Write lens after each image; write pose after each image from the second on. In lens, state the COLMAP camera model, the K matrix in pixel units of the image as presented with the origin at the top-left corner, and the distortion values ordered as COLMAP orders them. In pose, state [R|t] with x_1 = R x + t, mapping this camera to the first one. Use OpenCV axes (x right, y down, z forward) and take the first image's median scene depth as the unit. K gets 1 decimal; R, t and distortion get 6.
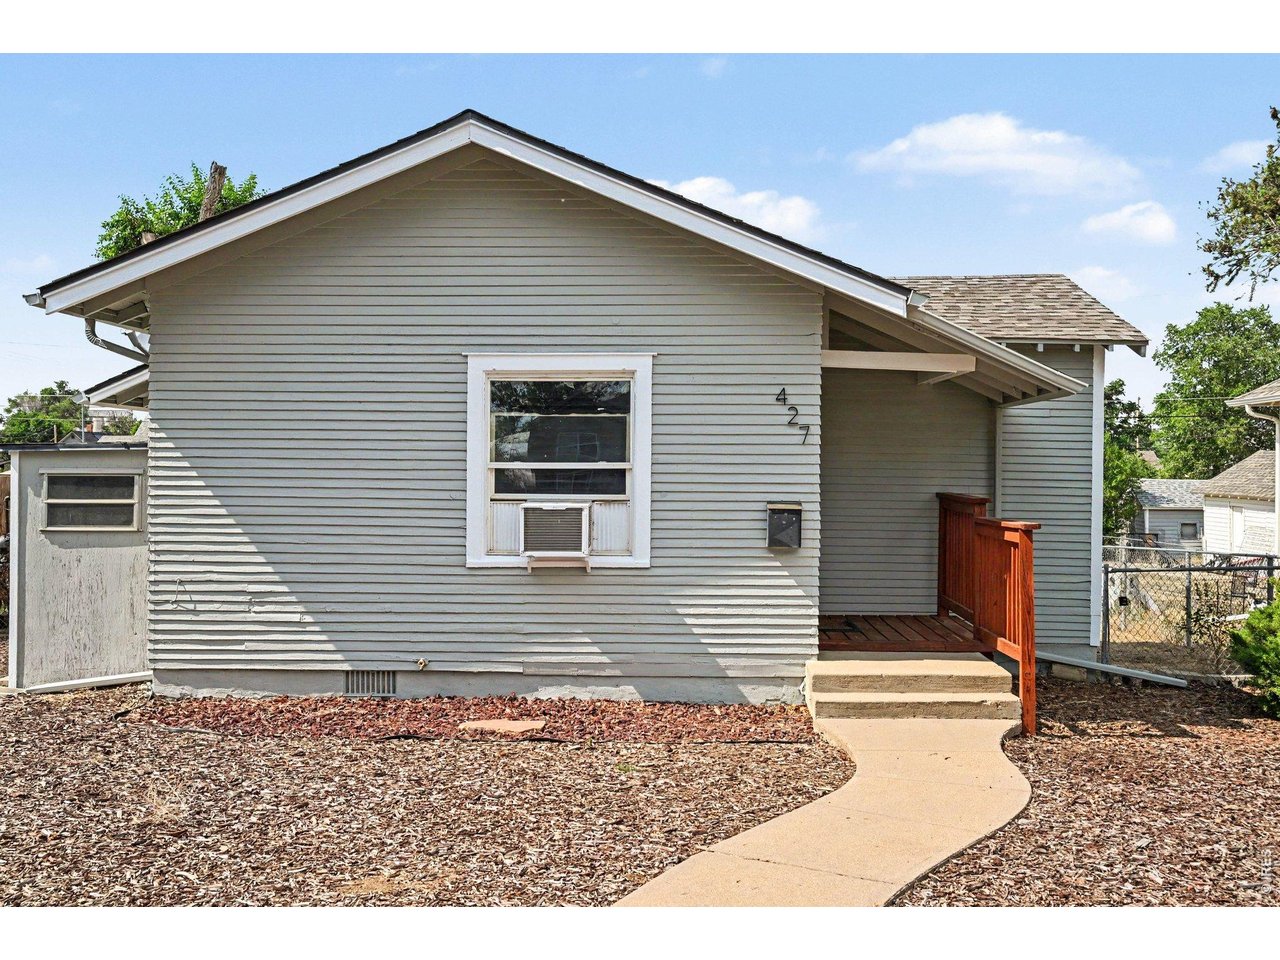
lens RADIAL K [[1297.6, 0, 628.9], [0, 1297.6, 481.9], [0, 0, 1]] dist [-0.004828, 0.000000]
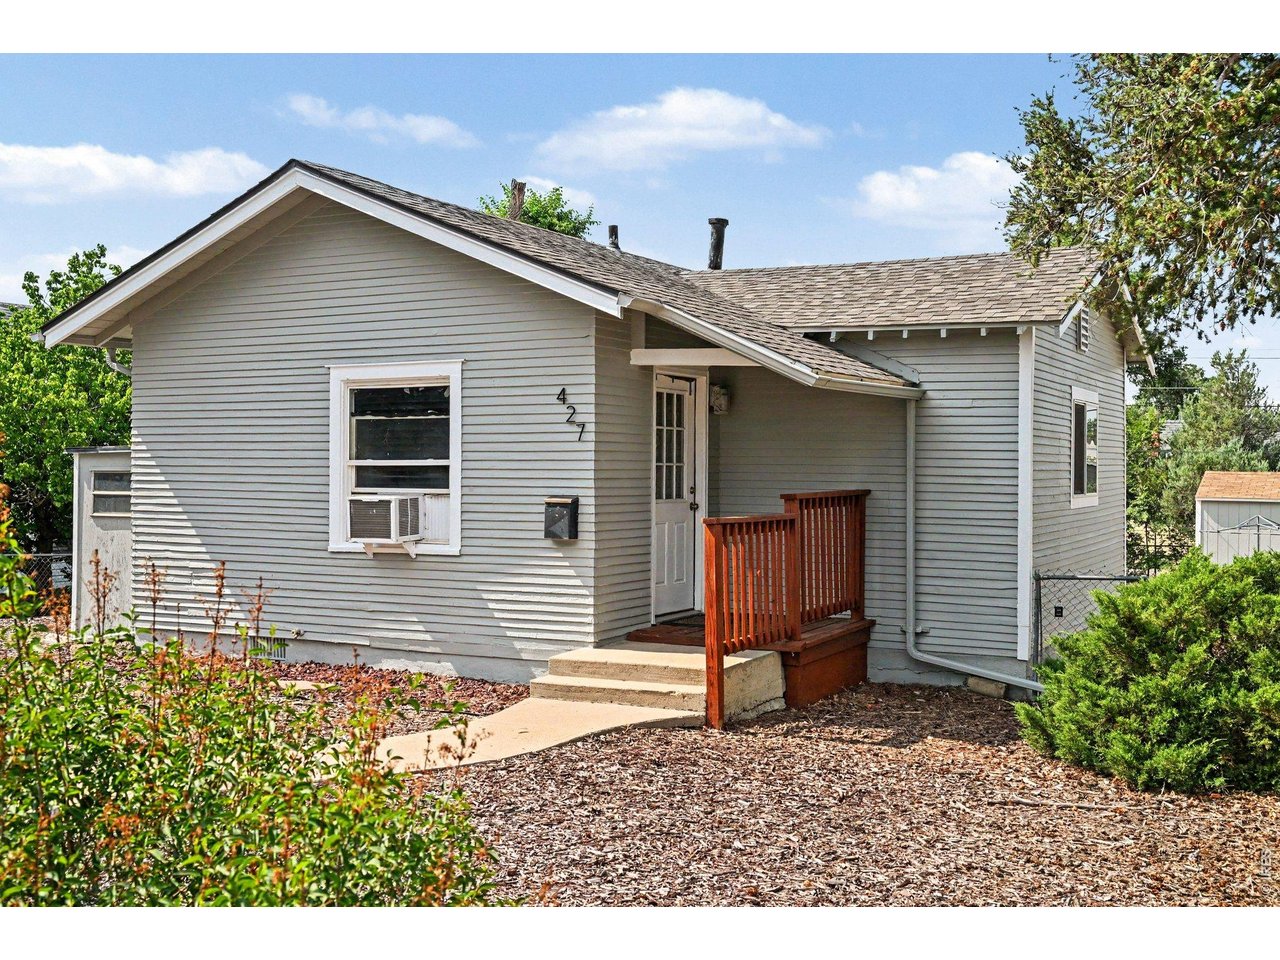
lens RADIAL K [[1461.6, 0, 641.7], [0, 1461.6, 476.6], [0, 0, 1]] dist [-0.004229, 0.000000]
pose [[0.891122, -0.000619, -0.453763, 0.711596], [-0.001634, 0.999988, -0.004572, 0.004943], [0.453761, 0.004816, 0.891110, -0.031059]]
